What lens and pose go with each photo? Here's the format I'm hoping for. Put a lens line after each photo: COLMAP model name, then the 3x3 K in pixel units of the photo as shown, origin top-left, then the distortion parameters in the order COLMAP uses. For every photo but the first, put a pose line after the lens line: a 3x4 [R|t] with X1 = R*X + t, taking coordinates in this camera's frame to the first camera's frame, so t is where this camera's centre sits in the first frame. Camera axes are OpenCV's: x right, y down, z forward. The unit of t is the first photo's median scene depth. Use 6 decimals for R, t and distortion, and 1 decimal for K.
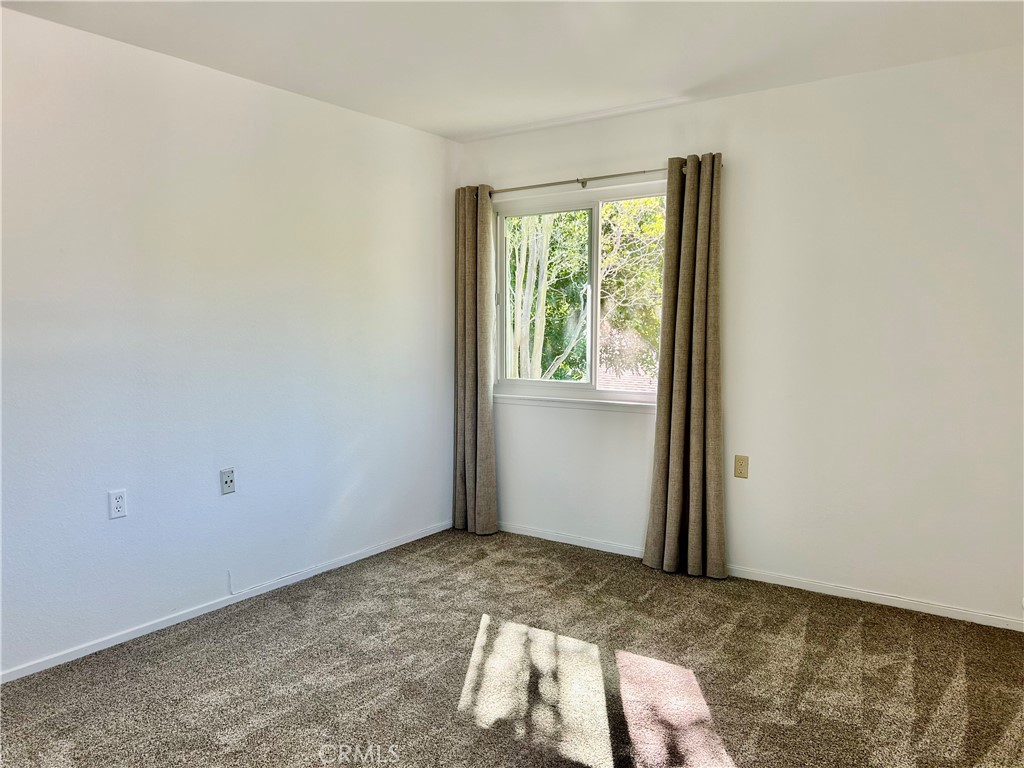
lens RADIAL K [[776.8, 0, 514.5], [0, 776.8, 385.2], [0, 0, 1]] dist [0.040200, -0.044156]
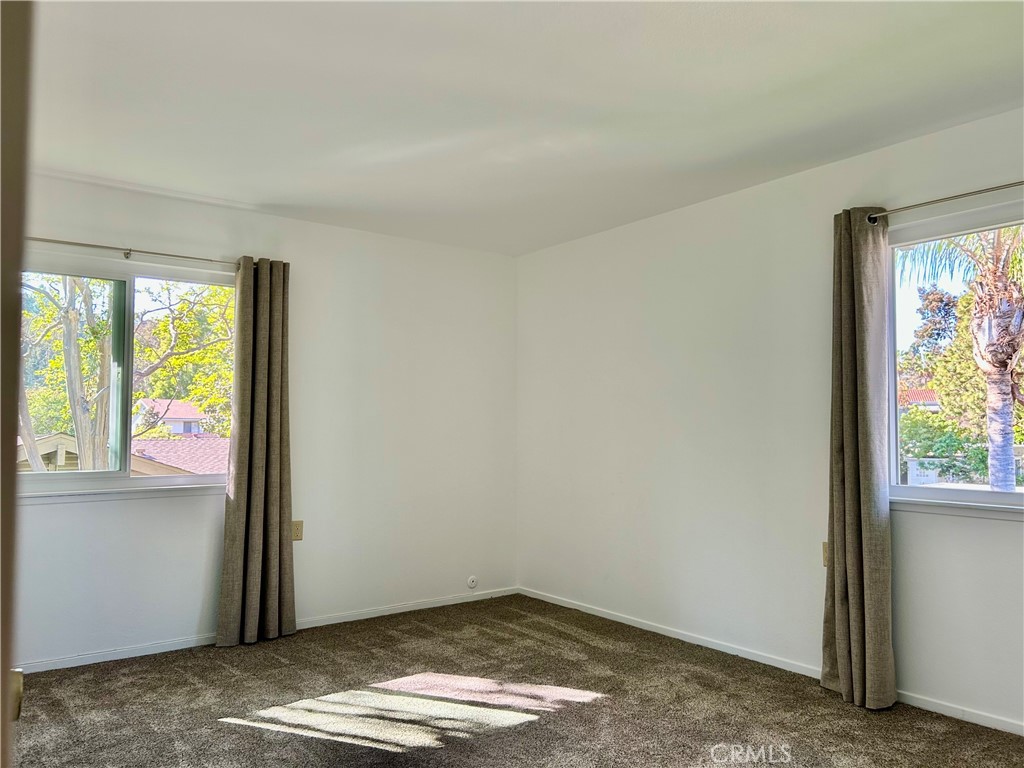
lens RADIAL K [[776.8, 0, 514.8], [0, 776.8, 384.1], [0, 0, 1]] dist [0.040200, -0.044156]
pose [[0.303888, 0.057555, 0.950968, -0.849693], [0.080110, 0.993095, -0.085704, 0.016346], [-0.949334, 0.102226, 0.297178, 0.388436]]
